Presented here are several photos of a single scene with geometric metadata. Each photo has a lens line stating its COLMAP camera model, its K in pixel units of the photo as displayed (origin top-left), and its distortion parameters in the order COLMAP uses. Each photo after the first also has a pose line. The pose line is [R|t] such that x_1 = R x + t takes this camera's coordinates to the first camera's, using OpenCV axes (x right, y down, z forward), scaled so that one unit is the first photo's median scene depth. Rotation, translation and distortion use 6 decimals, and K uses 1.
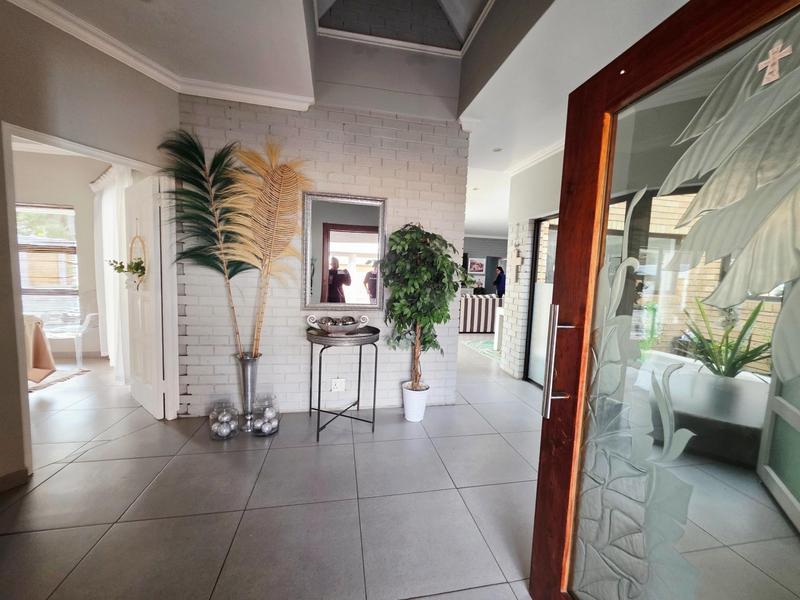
lens RADIAL K [[320.4, 0, 399.5], [0, 320.4, 301.3], [0, 0, 1]] dist [0.009797, -0.001167]
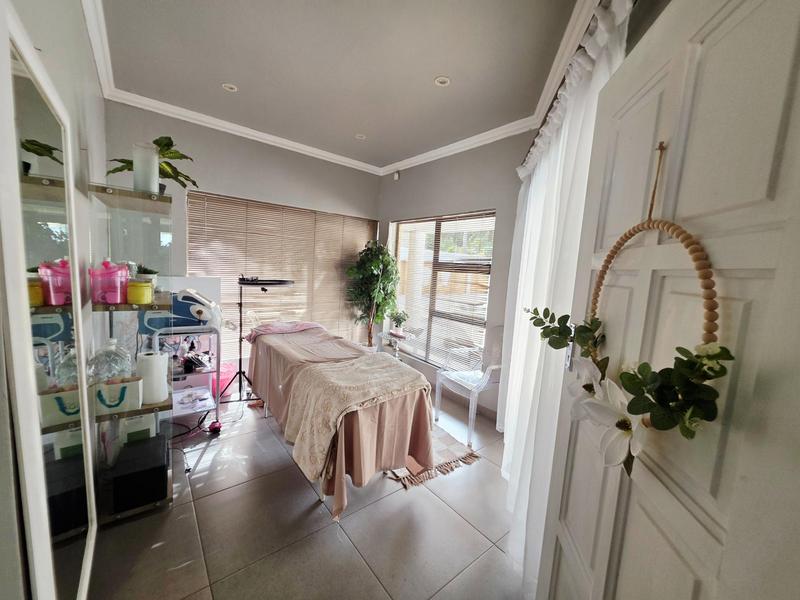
lens RADIAL K [[320.4, 0, 398.5], [0, 320.4, 301.8], [0, 0, 1]] dist [0.009797, -0.001167]
pose [[0.464137, 0.087658, -0.881415, -0.461955], [-0.118904, 0.992250, 0.036068, -0.088918], [0.877746, 0.088063, 0.470963, 0.494745]]
